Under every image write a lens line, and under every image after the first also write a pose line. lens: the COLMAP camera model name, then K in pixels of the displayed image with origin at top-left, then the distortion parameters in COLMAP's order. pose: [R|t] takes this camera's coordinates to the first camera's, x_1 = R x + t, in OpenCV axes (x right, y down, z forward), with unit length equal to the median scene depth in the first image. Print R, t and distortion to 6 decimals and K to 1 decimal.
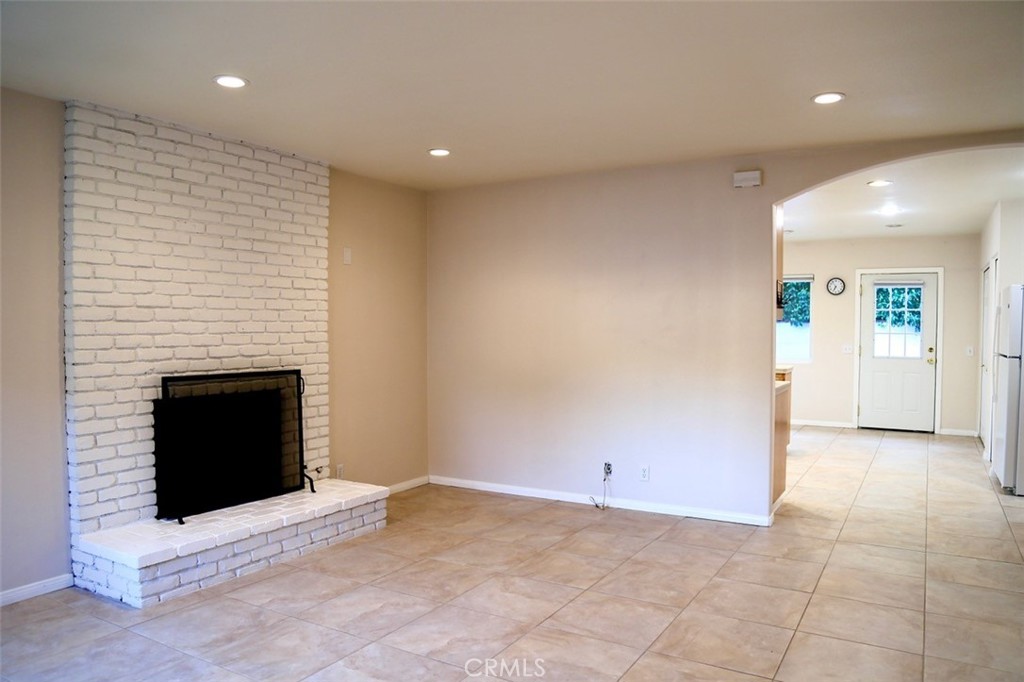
lens RADIAL K [[725.3, 0, 515.4], [0, 725.3, 340.4], [0, 0, 1]] dist [-0.055200, 0.000663]
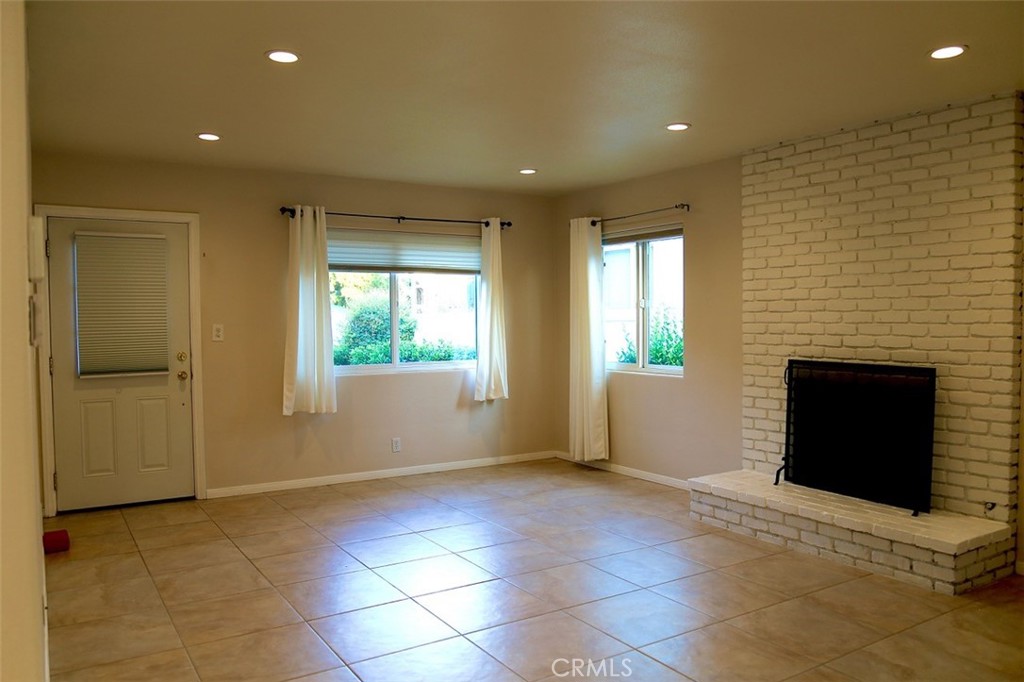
lens RADIAL K [[791.0, 0, 514.6], [0, 791.0, 340.6], [0, 0, 1]] dist [-0.046346, 0.002495]
pose [[-0.443443, 0.031794, -0.895738, 0.792923], [-0.011042, 0.999101, 0.040930, -0.025272], [0.896234, 0.028040, -0.442694, 1.072391]]
